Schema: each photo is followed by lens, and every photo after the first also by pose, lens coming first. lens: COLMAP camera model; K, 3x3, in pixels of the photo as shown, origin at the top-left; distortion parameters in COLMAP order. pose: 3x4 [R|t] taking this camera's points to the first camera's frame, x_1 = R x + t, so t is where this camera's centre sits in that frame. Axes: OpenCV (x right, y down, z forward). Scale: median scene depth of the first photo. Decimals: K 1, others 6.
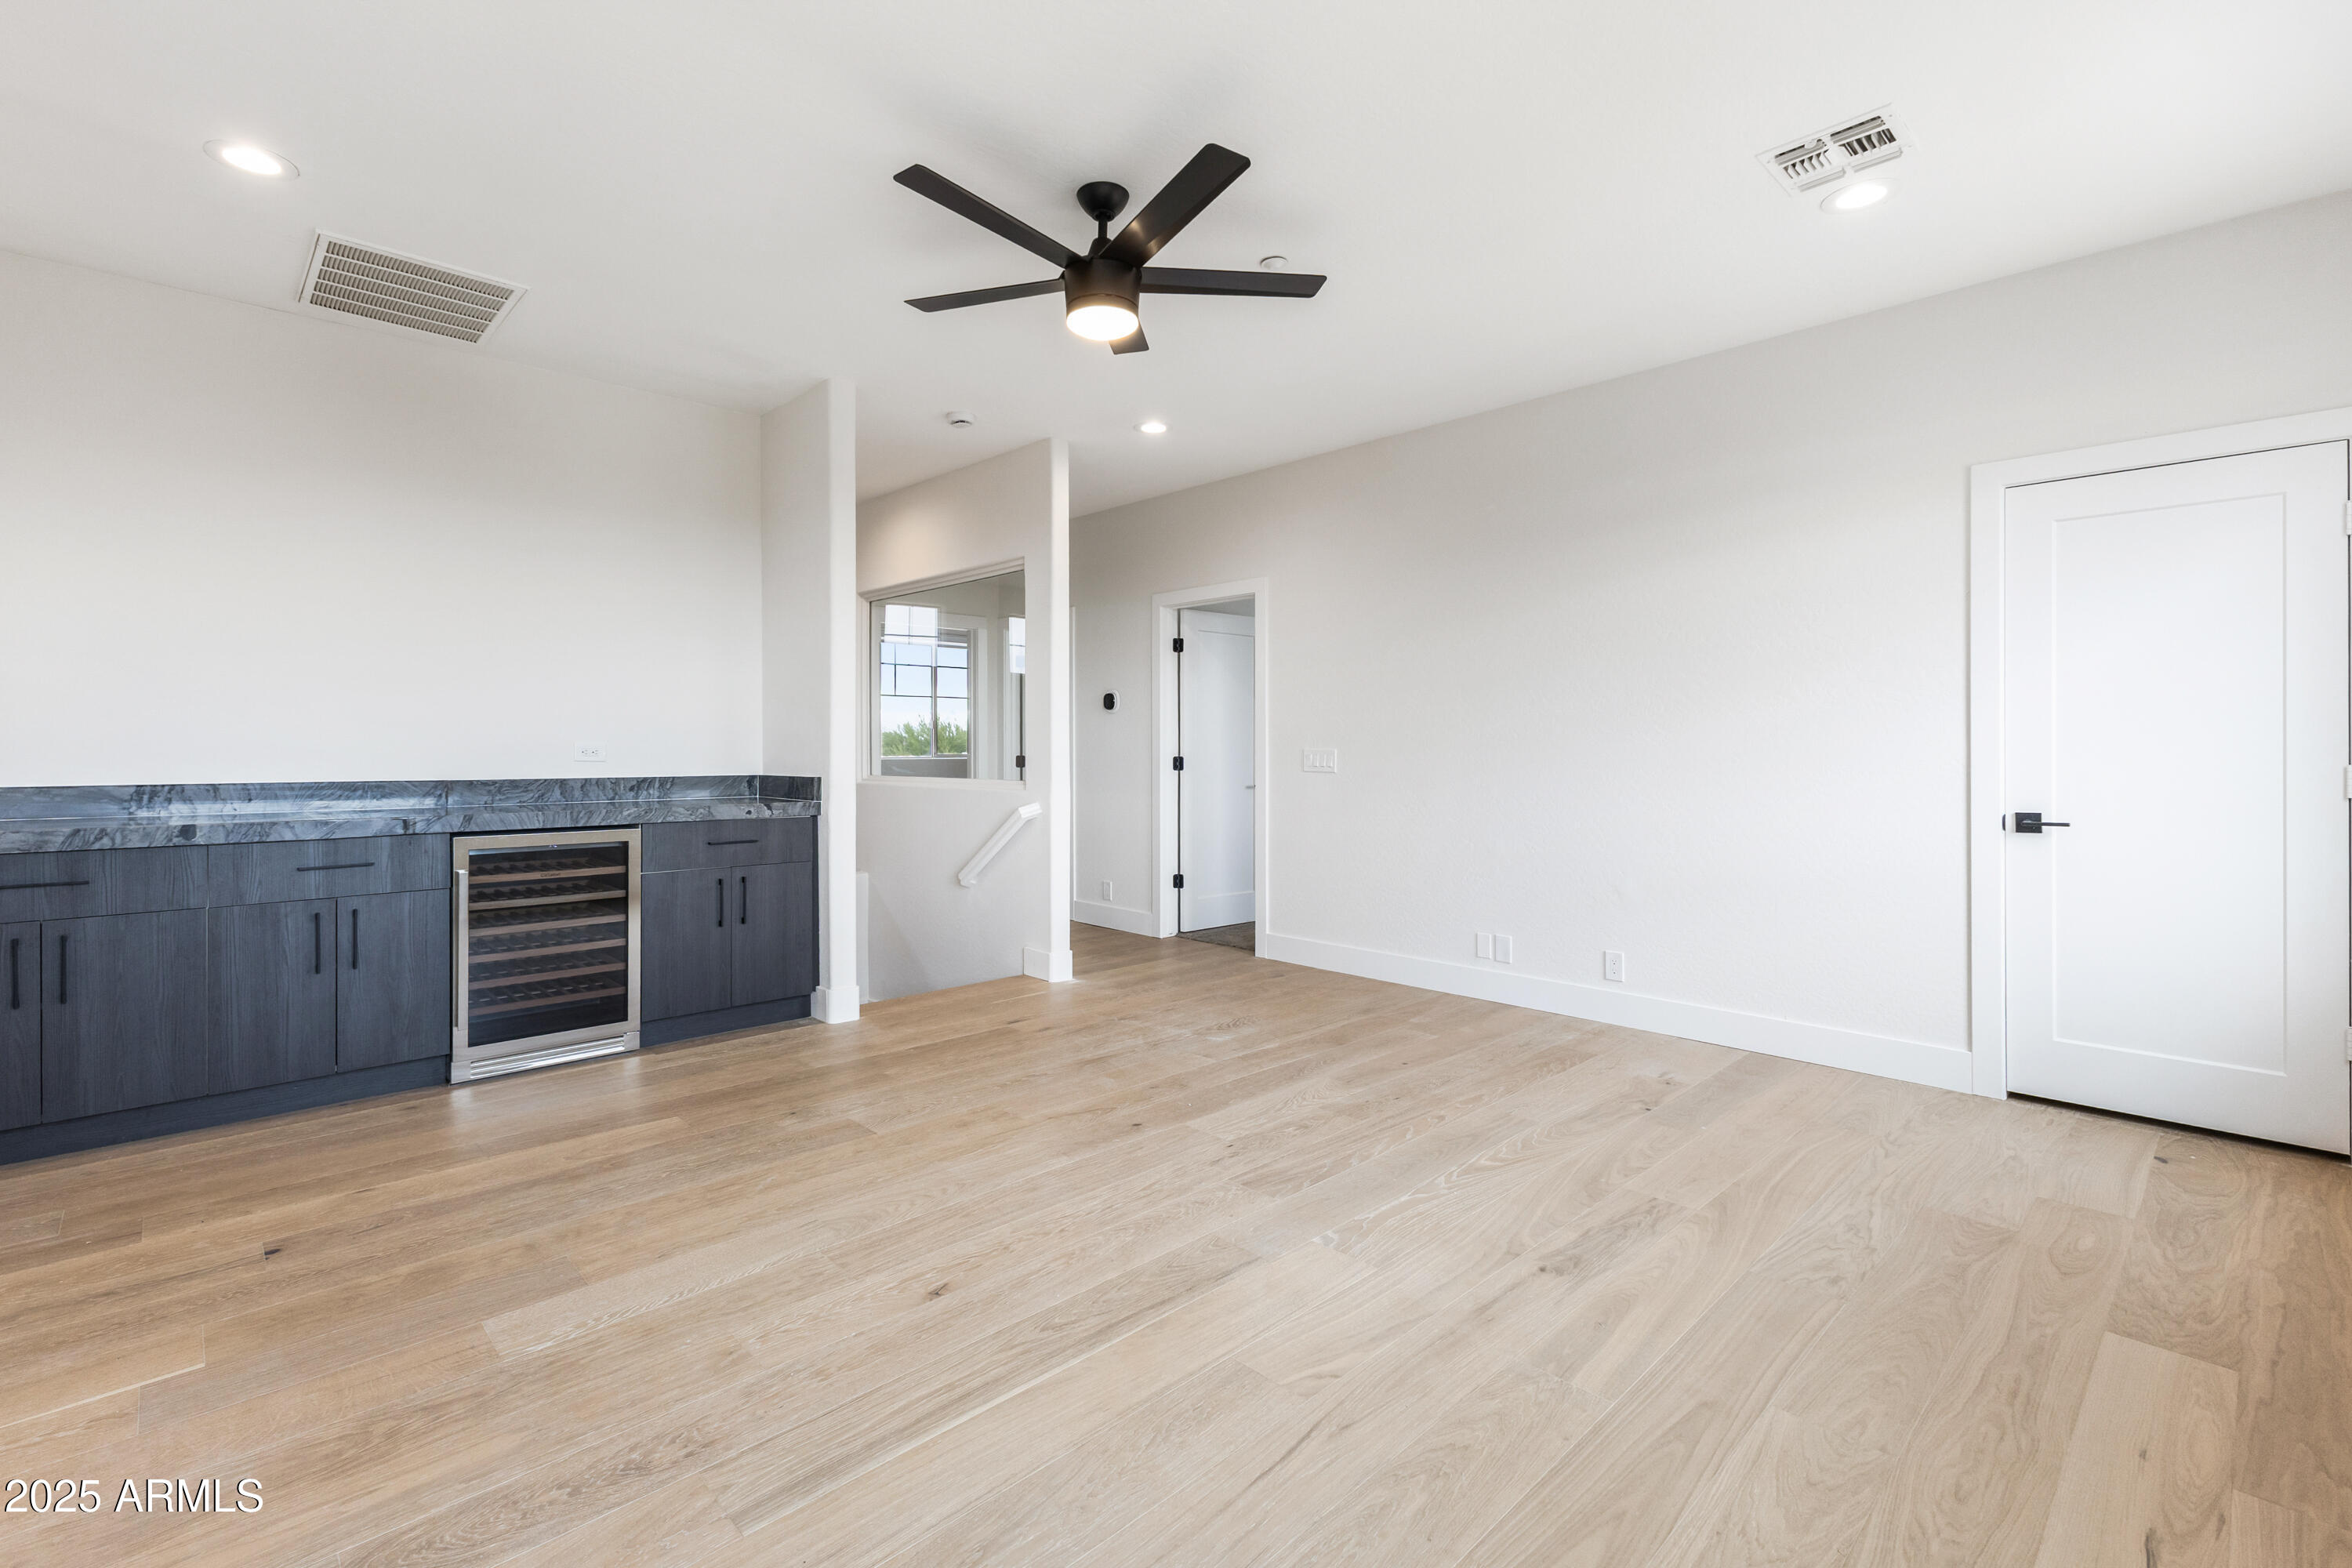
lens RADIAL K [[1037.5, 0, 1164.7], [0, 1037.5, 759.7], [0, 0, 1]] dist [0.016385, -0.000479]
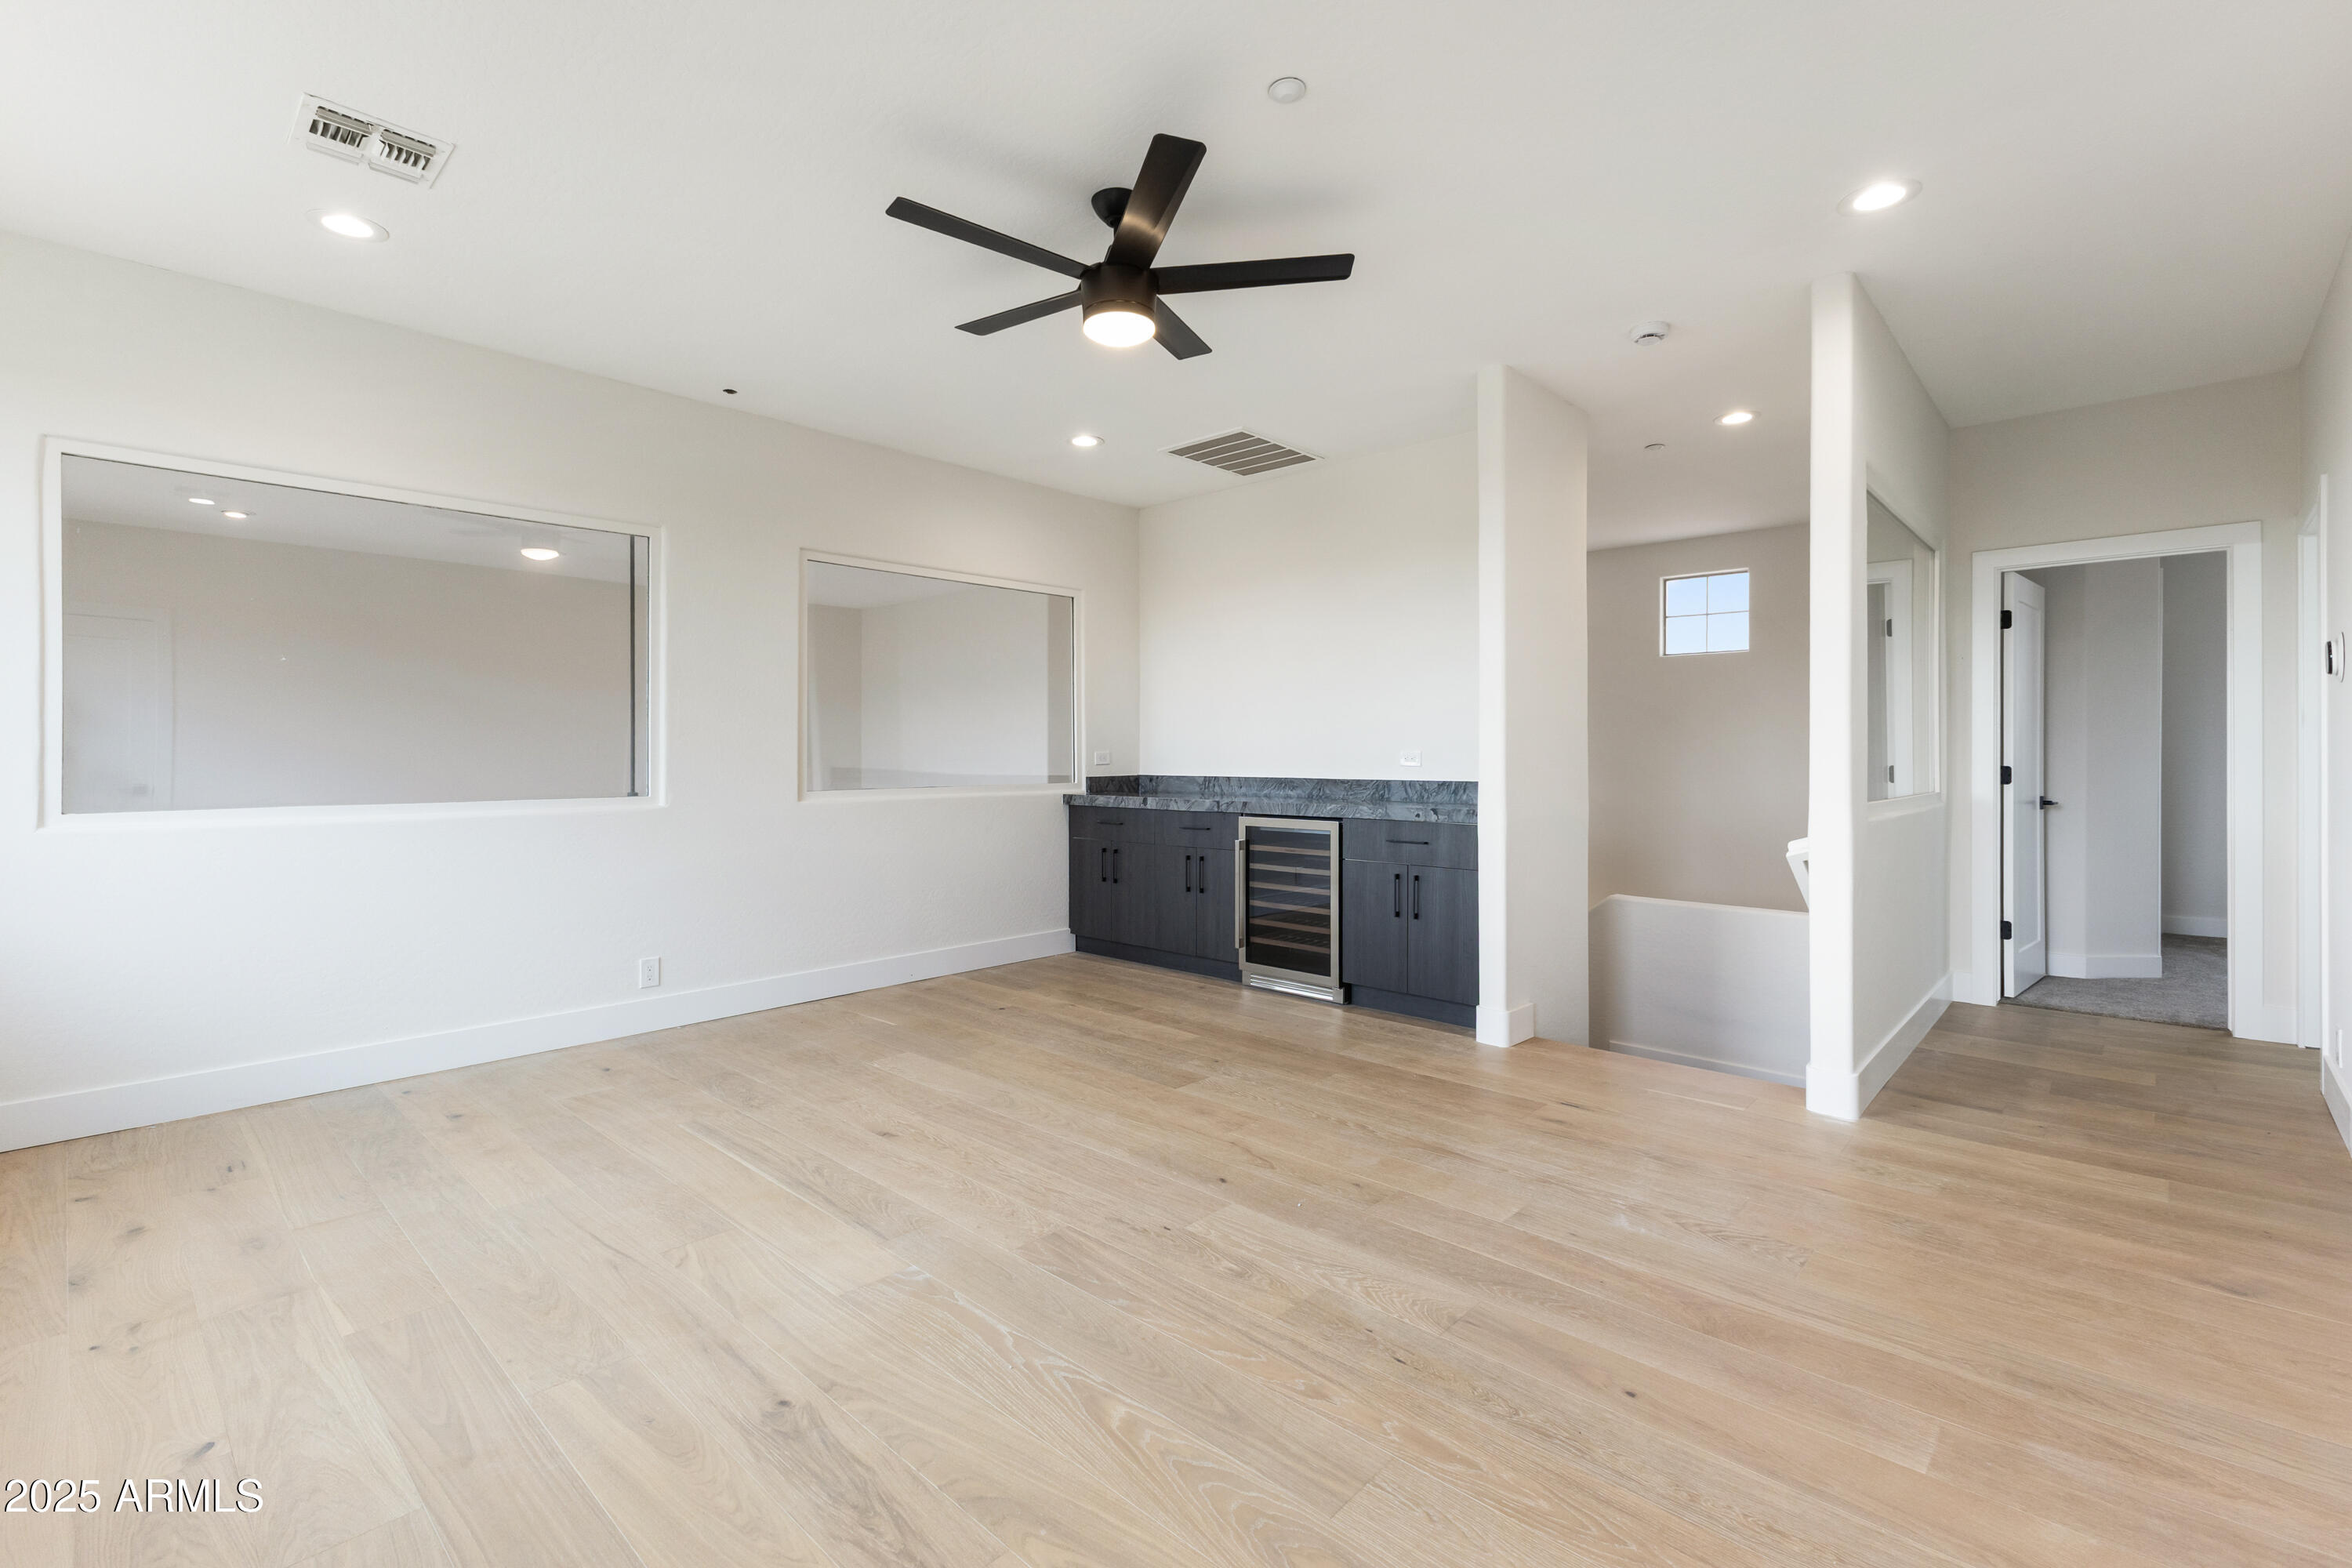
lens RADIAL K [[1037.5, 0, 1164.7], [0, 1037.5, 759.7], [0, 0, 1]] dist [0.016385, -0.000479]
pose [[0.049594, 0.000926, -0.998769, 0.848889], [-0.005731, 0.999983, 0.000642, -0.007130], [0.998753, 0.005692, 0.049599, 0.898118]]
